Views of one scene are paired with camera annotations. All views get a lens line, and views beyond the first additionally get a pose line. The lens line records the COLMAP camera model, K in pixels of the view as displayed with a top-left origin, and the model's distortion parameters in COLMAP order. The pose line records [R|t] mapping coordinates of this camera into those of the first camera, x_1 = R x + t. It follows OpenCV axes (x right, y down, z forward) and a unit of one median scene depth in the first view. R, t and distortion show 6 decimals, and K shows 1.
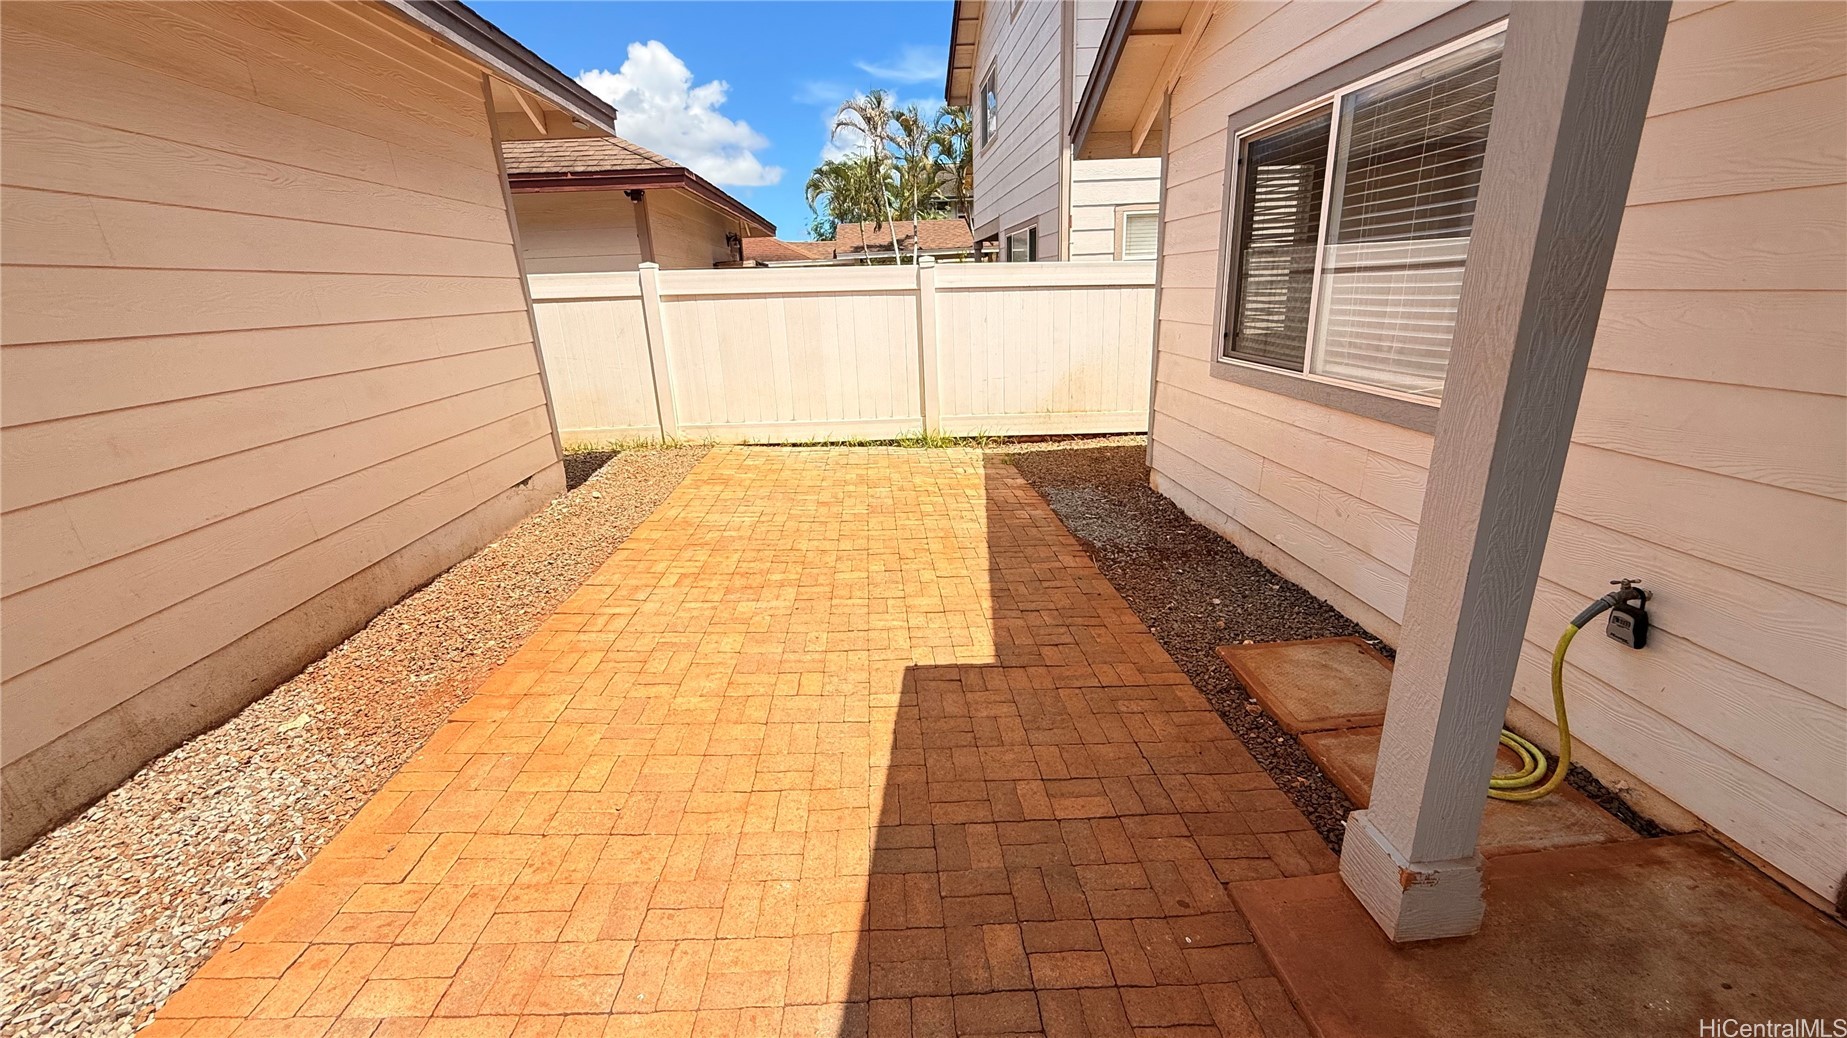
lens RADIAL K [[736.2, 0, 928.6], [0, 736.2, 515.3], [0, 0, 1]] dist [0.003560, 0.000299]
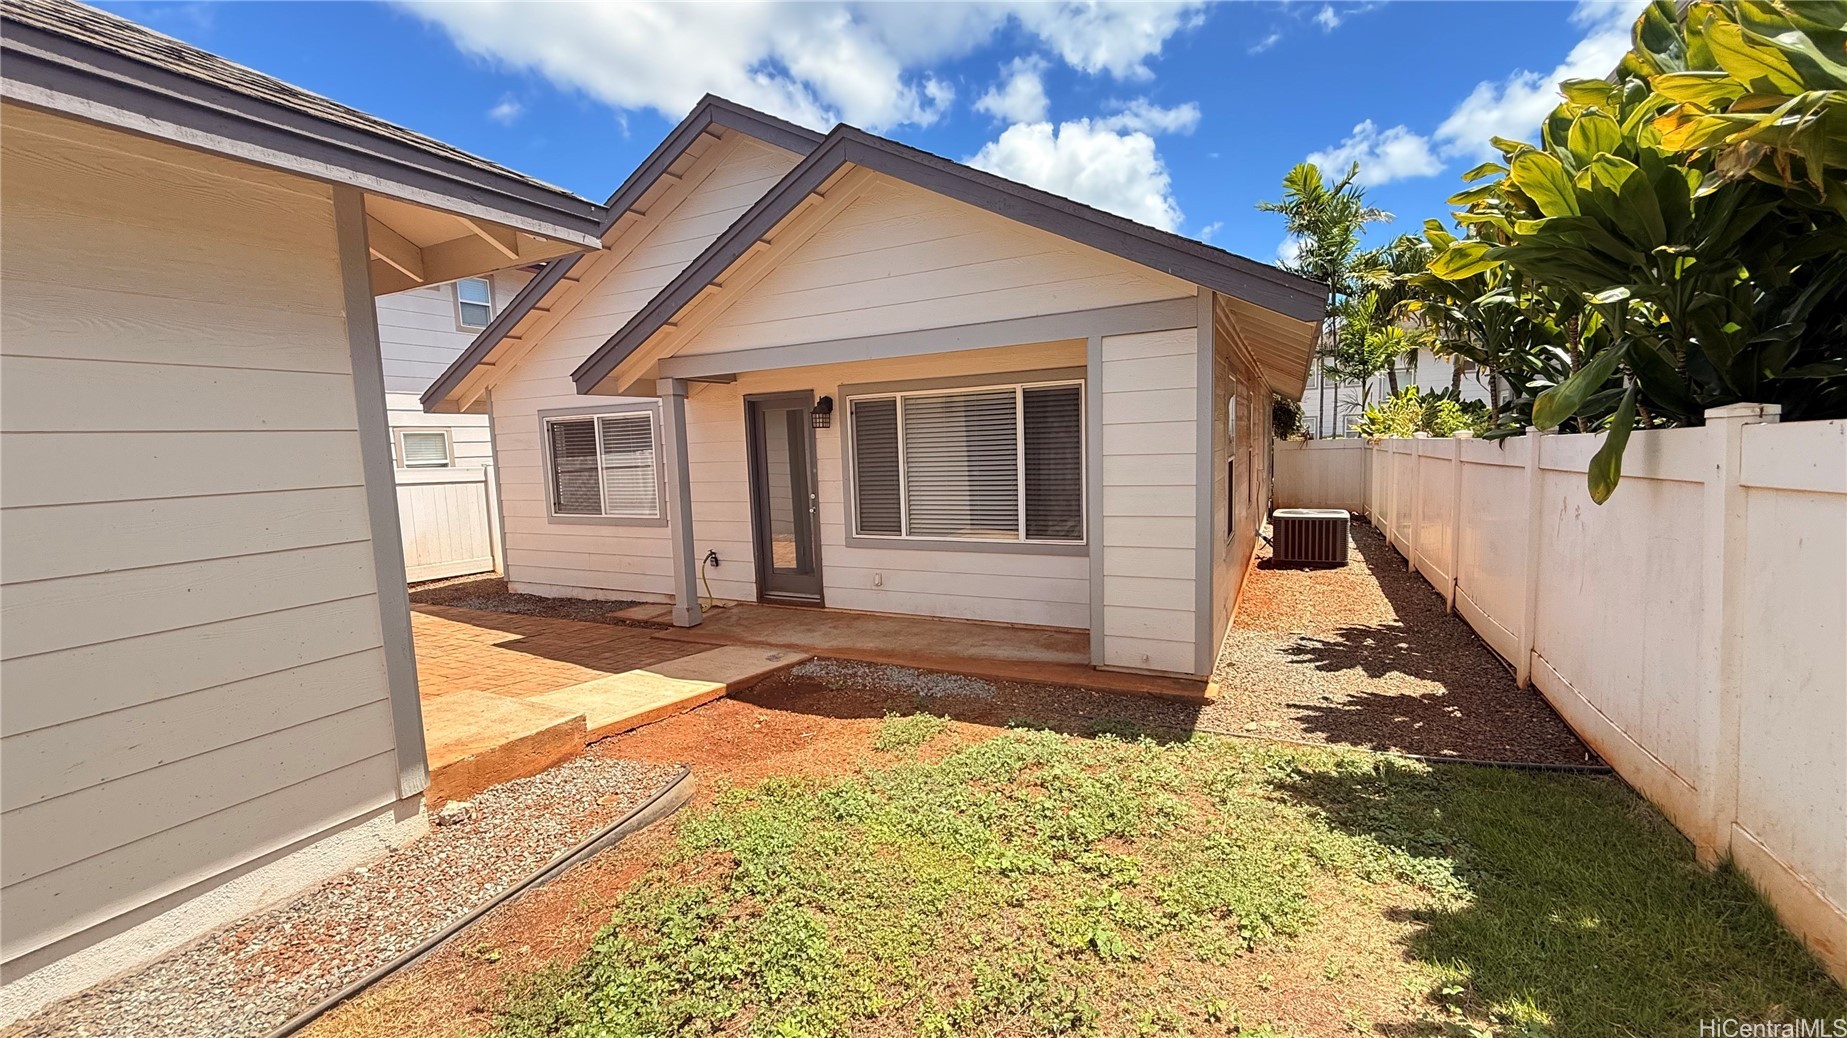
lens RADIAL K [[736.2, 0, 924.3], [0, 736.2, 516.9], [0, 0, 1]] dist [0.003560, 0.000299]
pose [[0.509769, -0.076220, 0.856928, -1.225679], [0.276344, 0.957790, -0.079200, 0.358413], [-0.814720, 0.277181, 0.509315, -1.325370]]
